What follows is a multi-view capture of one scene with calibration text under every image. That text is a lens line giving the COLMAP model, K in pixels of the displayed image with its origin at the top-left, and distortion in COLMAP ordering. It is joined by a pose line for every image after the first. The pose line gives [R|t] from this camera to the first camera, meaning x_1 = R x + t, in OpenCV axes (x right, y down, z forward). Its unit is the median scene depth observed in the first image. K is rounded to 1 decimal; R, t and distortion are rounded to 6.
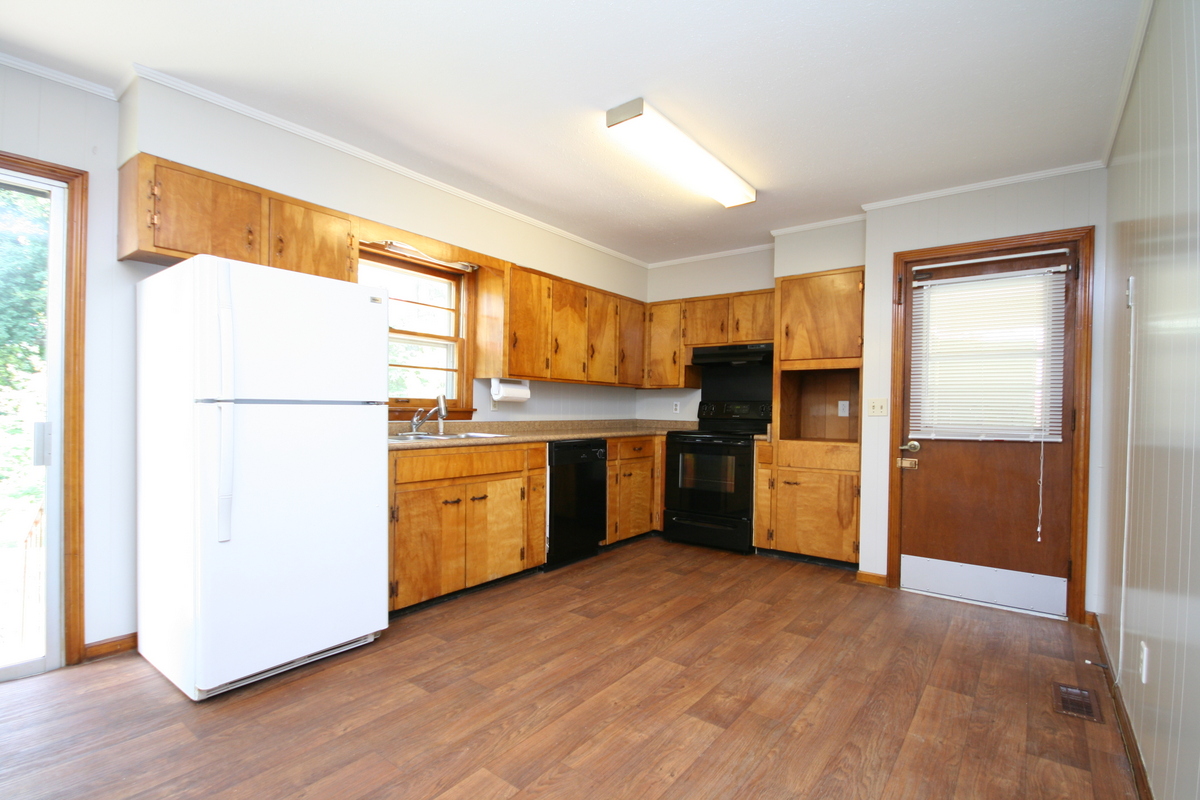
lens RADIAL K [[581.2, 0, 598.5], [0, 581.2, 417.3], [0, 0, 1]] dist [-0.002615, -0.000966]
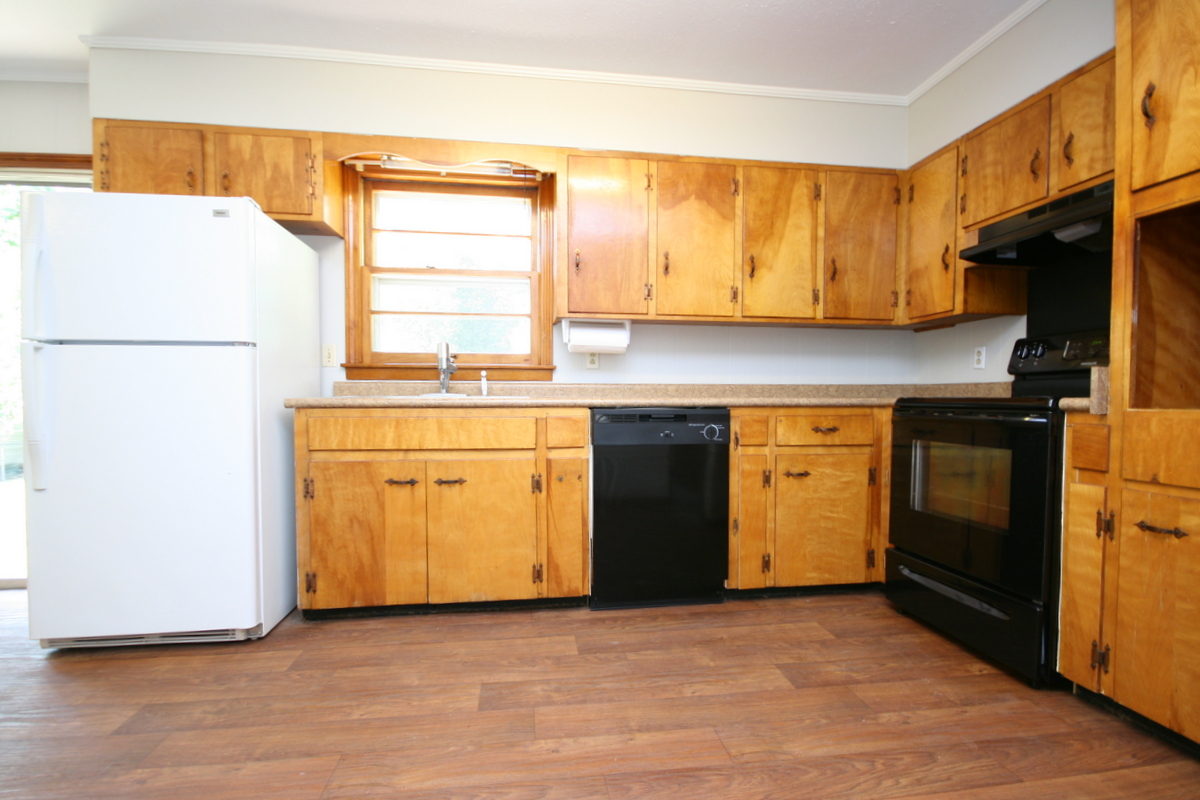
lens RADIAL K [[581.2, 0, 598.5], [0, 581.2, 417.3], [0, 0, 1]] dist [-0.002615, -0.000966]
pose [[0.700561, 0.009535, -0.713529, 0.360035], [-0.003888, 0.999947, 0.009545, 0.044458], [0.713582, -0.003913, 0.700561, 0.532662]]
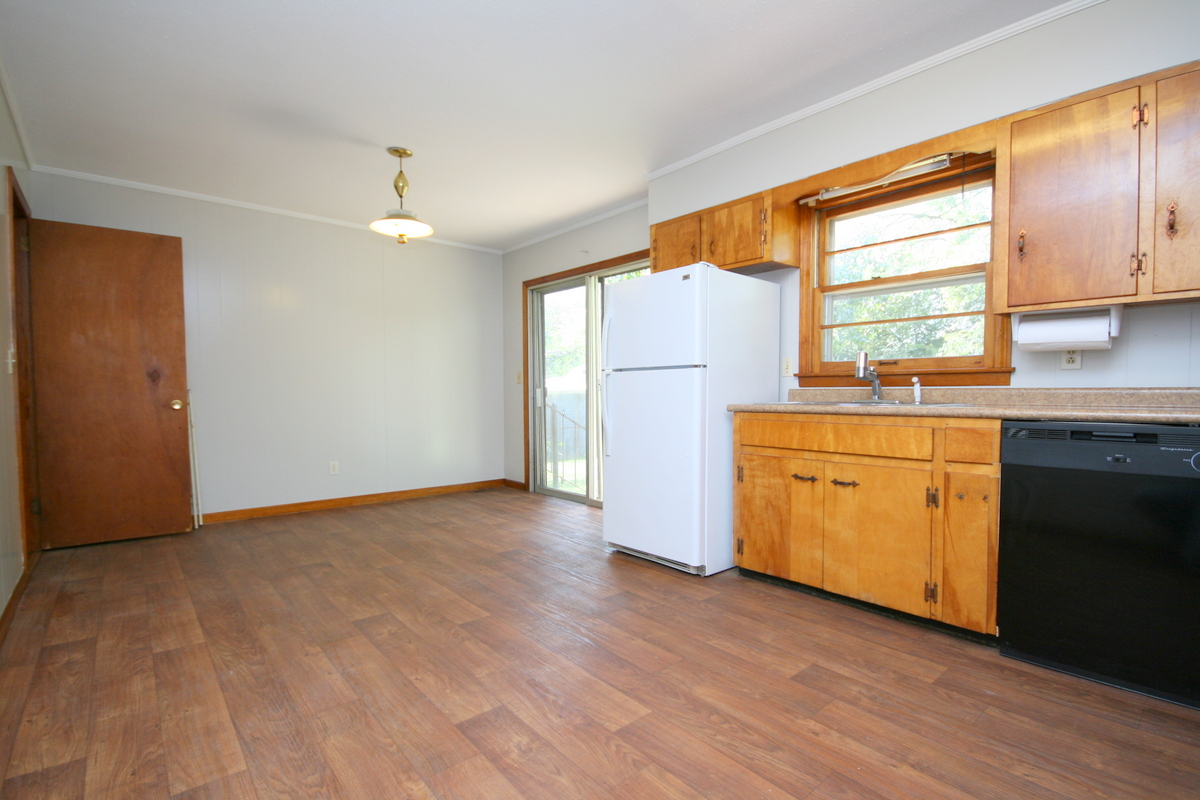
lens RADIAL K [[562.1, 0, 589.3], [0, 562.1, 415.2], [0, 0, 1]] dist [-0.002589, -0.000512]
pose [[-0.231880, 0.023618, -0.972458, 0.498095], [-0.019507, 0.999391, 0.028923, 0.028966], [0.972549, 0.025676, -0.231278, 0.708997]]
